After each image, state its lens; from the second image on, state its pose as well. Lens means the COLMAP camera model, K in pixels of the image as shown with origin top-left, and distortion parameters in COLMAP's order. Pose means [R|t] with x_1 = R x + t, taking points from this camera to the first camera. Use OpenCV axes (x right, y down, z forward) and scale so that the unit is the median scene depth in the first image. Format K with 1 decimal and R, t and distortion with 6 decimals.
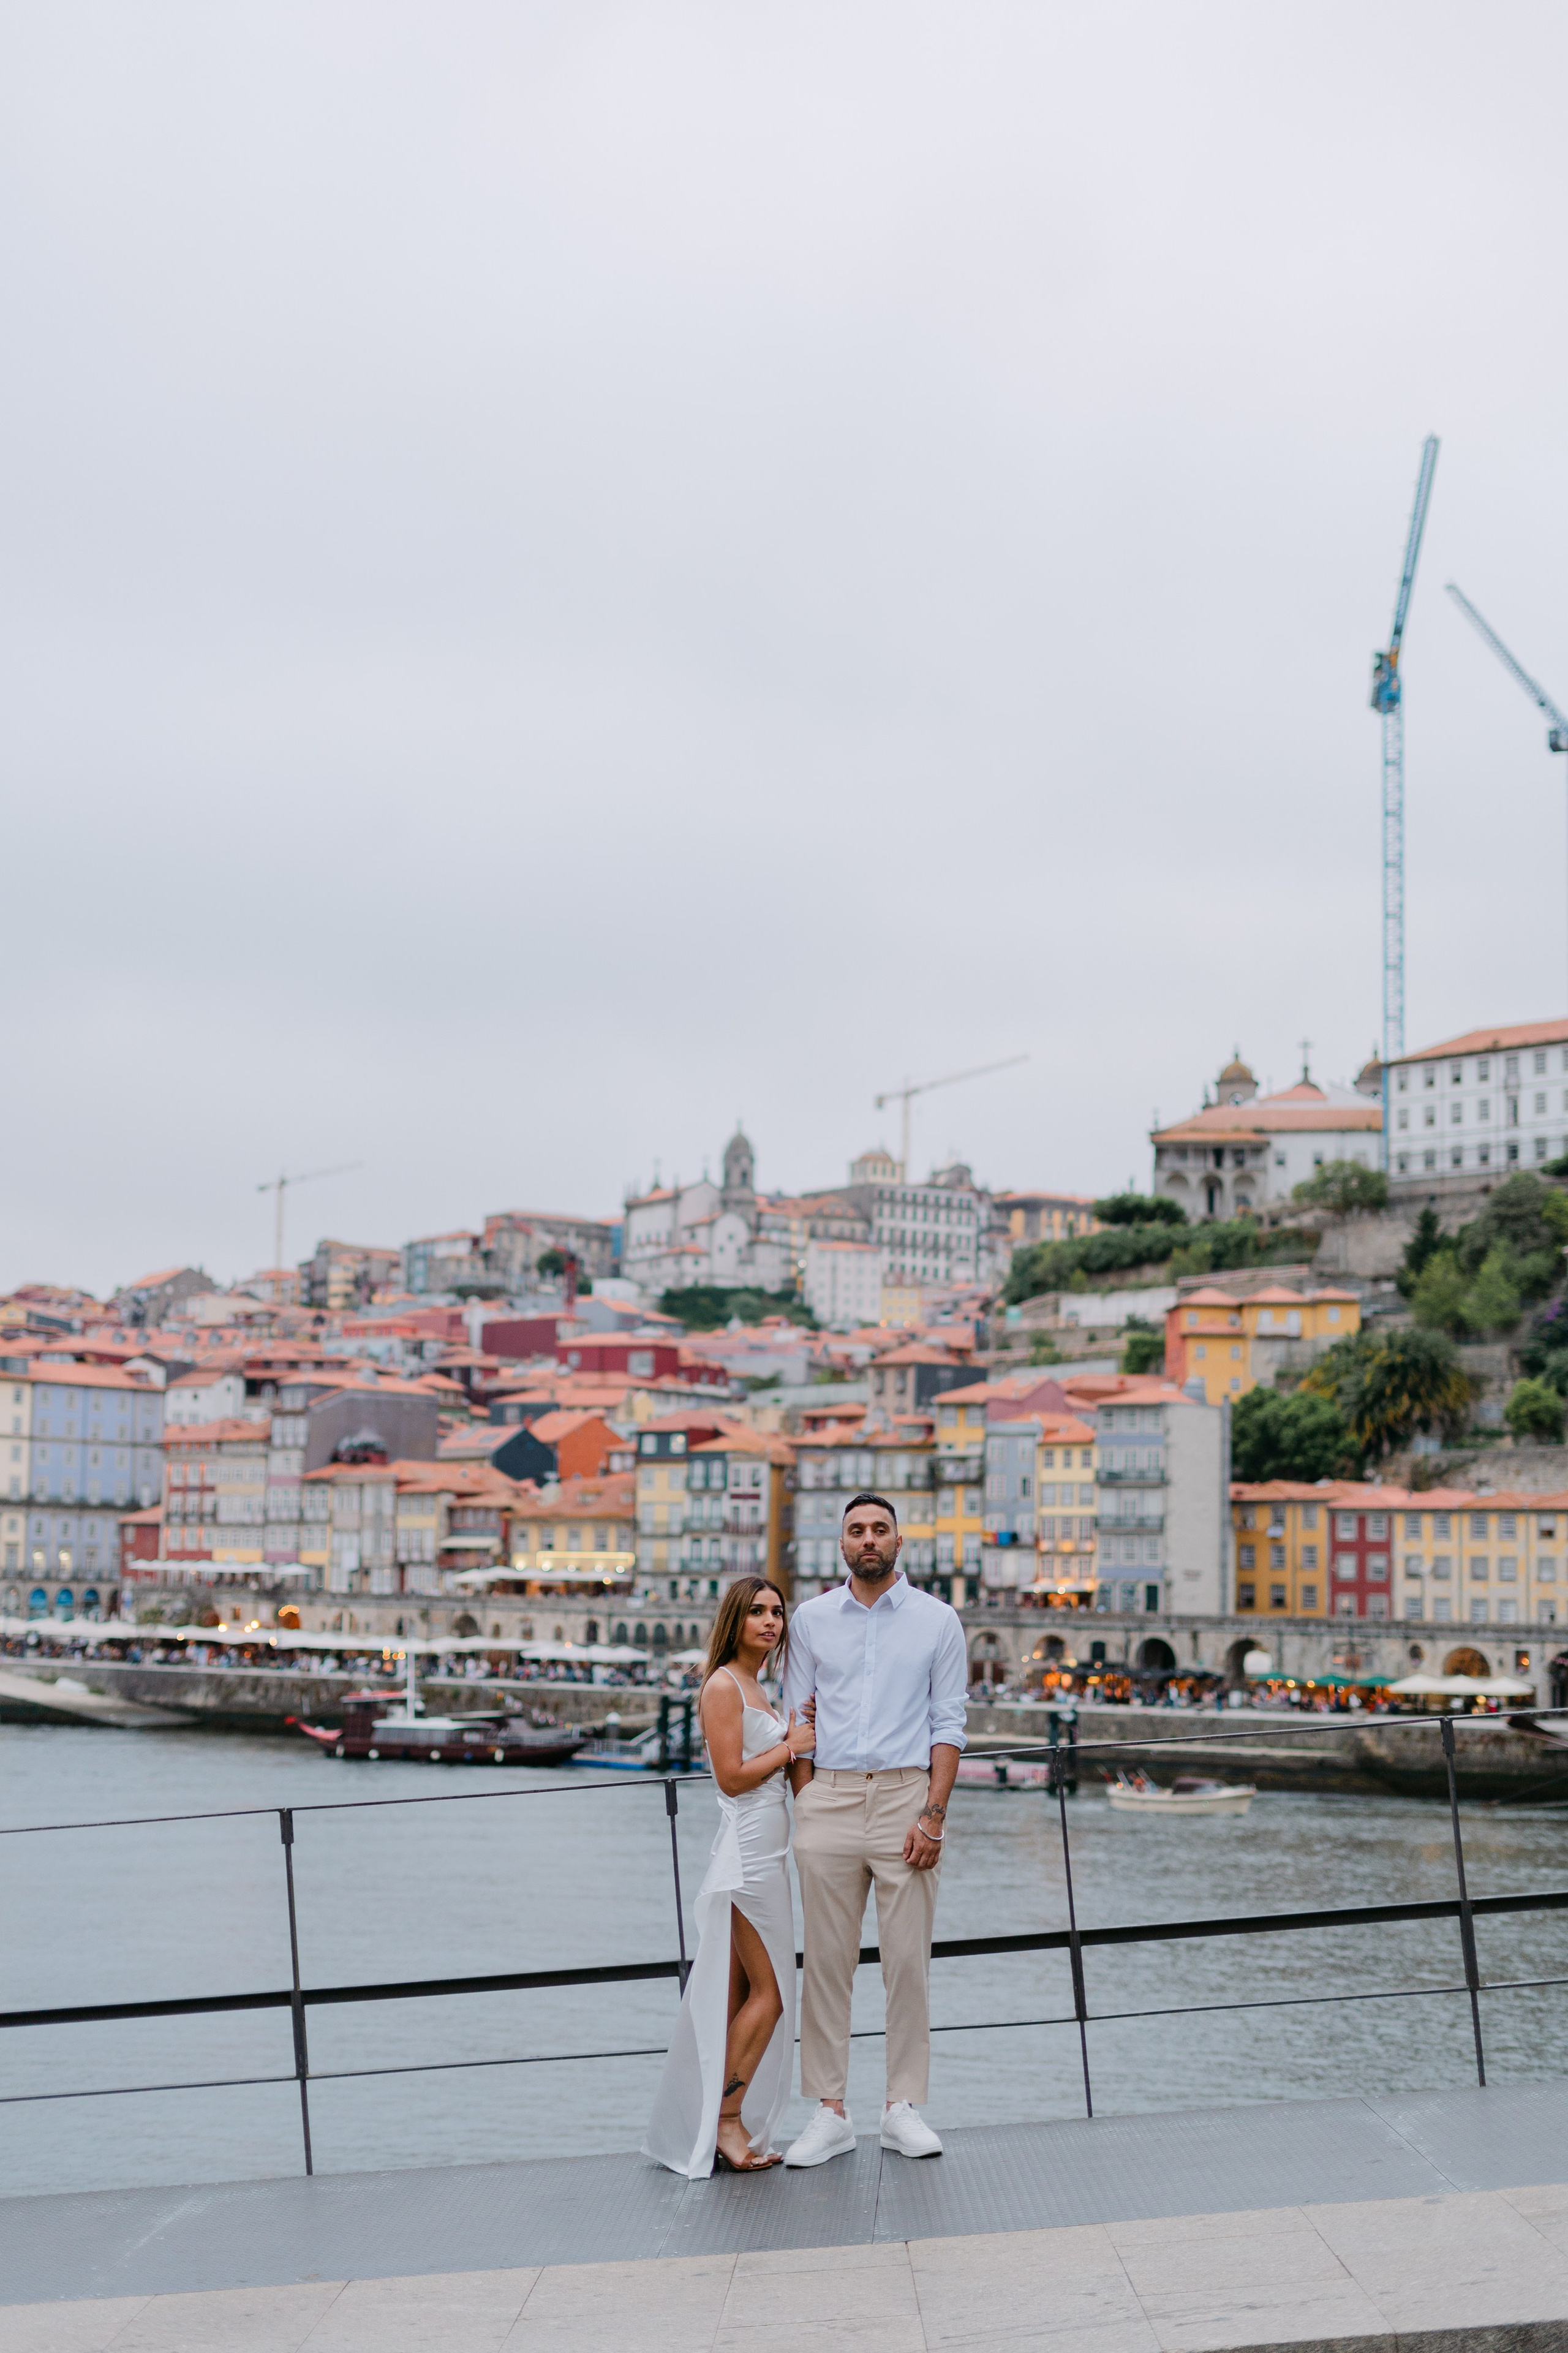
lens RADIAL K [[3478.7, 0, 791.8], [0, 3478.7, 1174.2], [0, 0, 1]] dist [-0.009209, 0.024649]
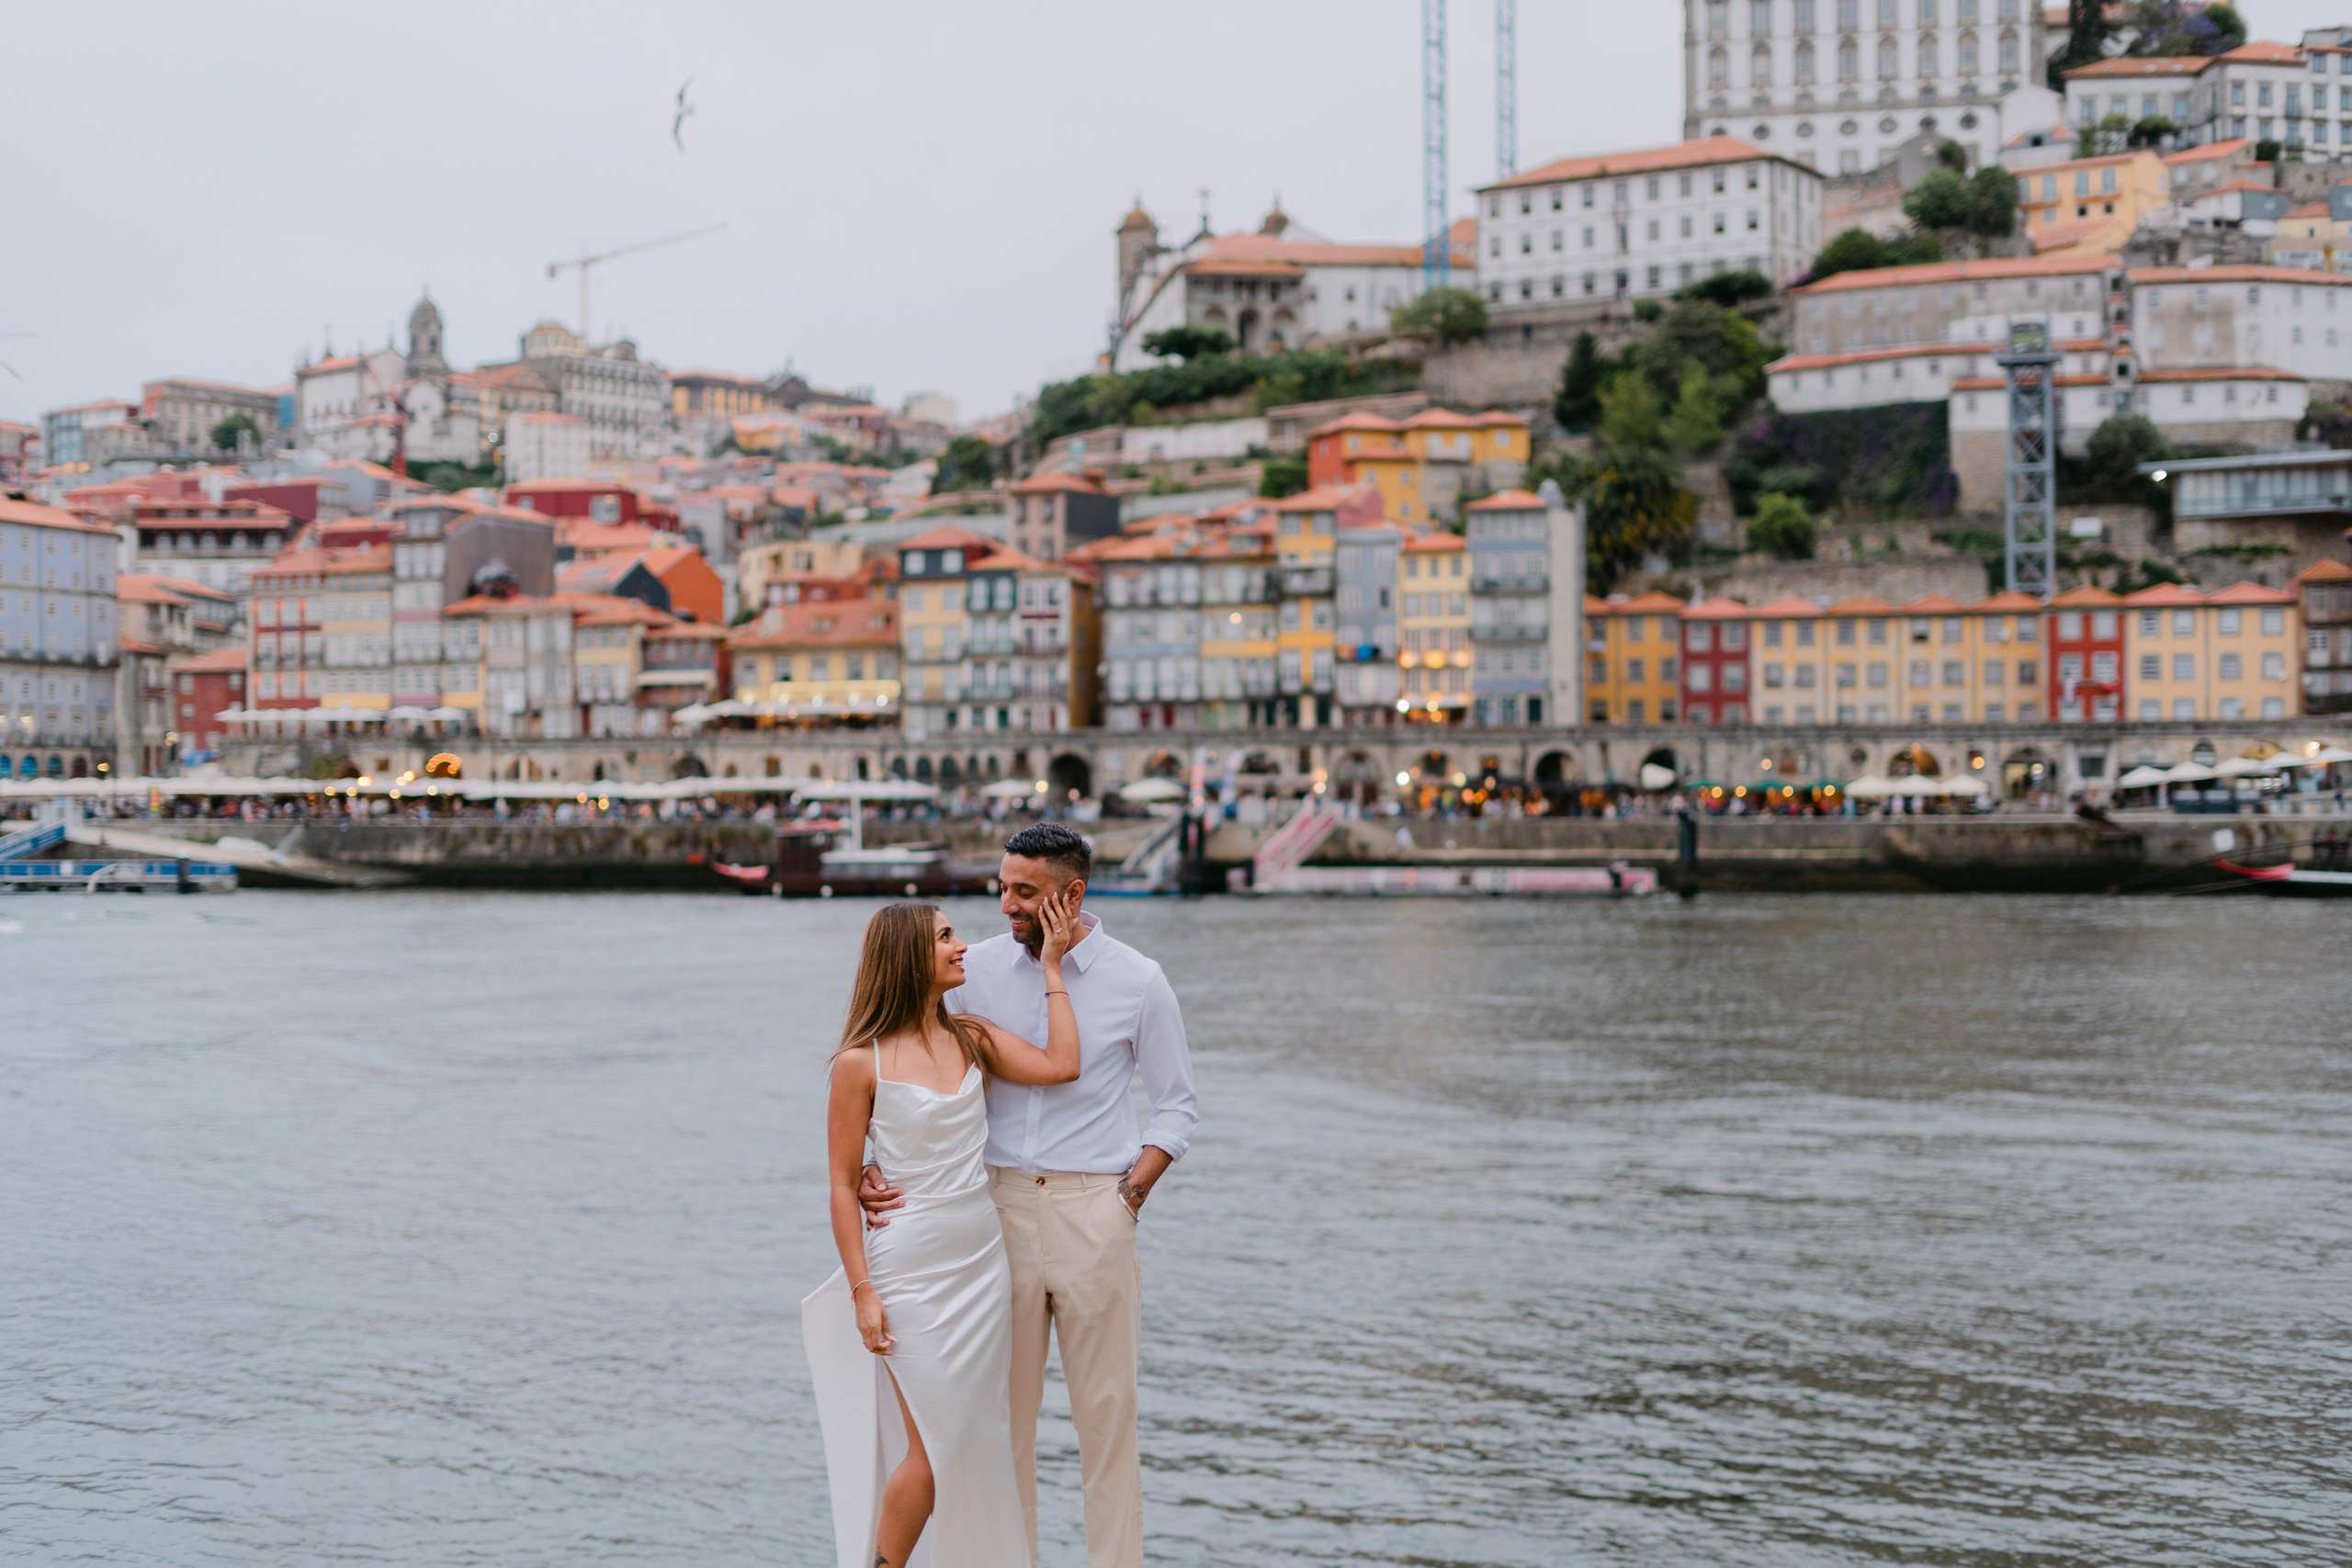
lens RADIAL K [[3380.9, 0, 1174.7], [0, 3380.9, 777.8], [0, 0, 1]] dist [-0.010012, 0.041599]
pose [[0.955496, -0.022082, 0.294177, -0.237382], [-0.011196, 0.993762, 0.110960, 0.034427], [-0.294792, -0.109315, 0.949288, 0.131651]]
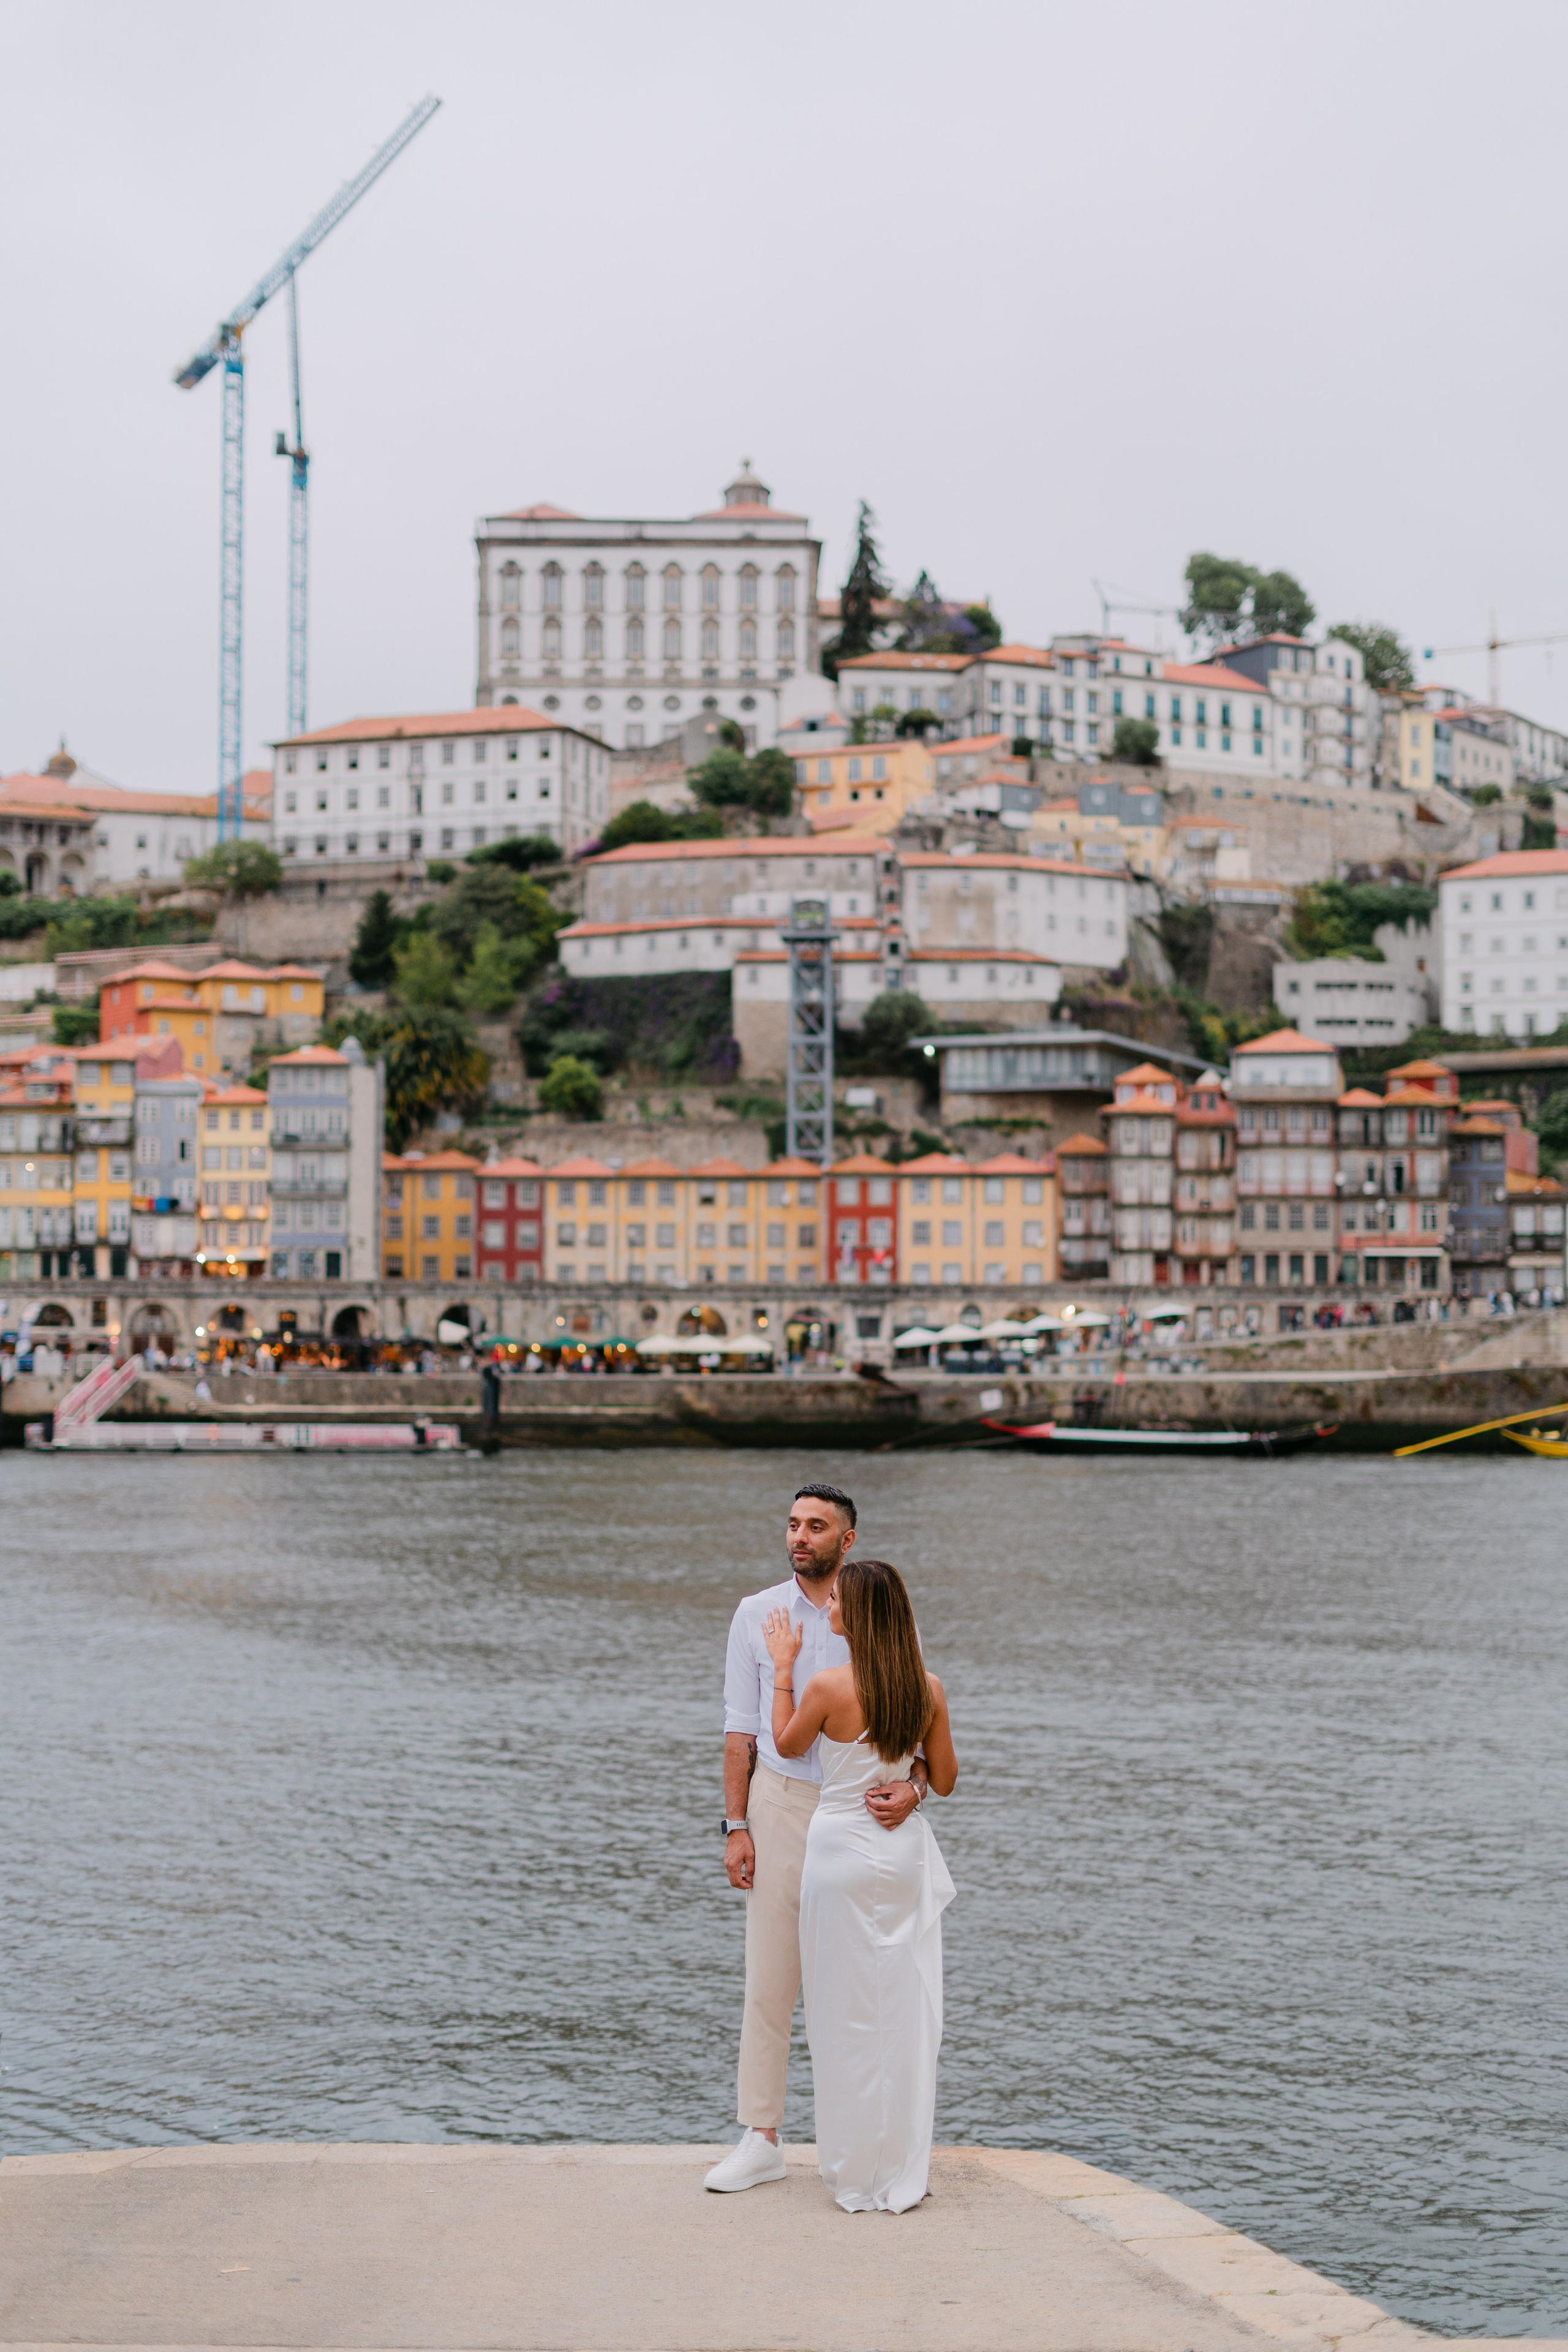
lens RADIAL K [[3381.2, 0, 769.1], [0, 3381.2, 1174.5], [0, 0, 1]] dist [-0.010012, 0.041599]
pose [[0.855415, 0.010677, 0.517833, -0.248892], [-0.048031, 0.997115, 0.058782, 0.032495], [-0.515712, -0.075155, 0.853460, 0.129008]]
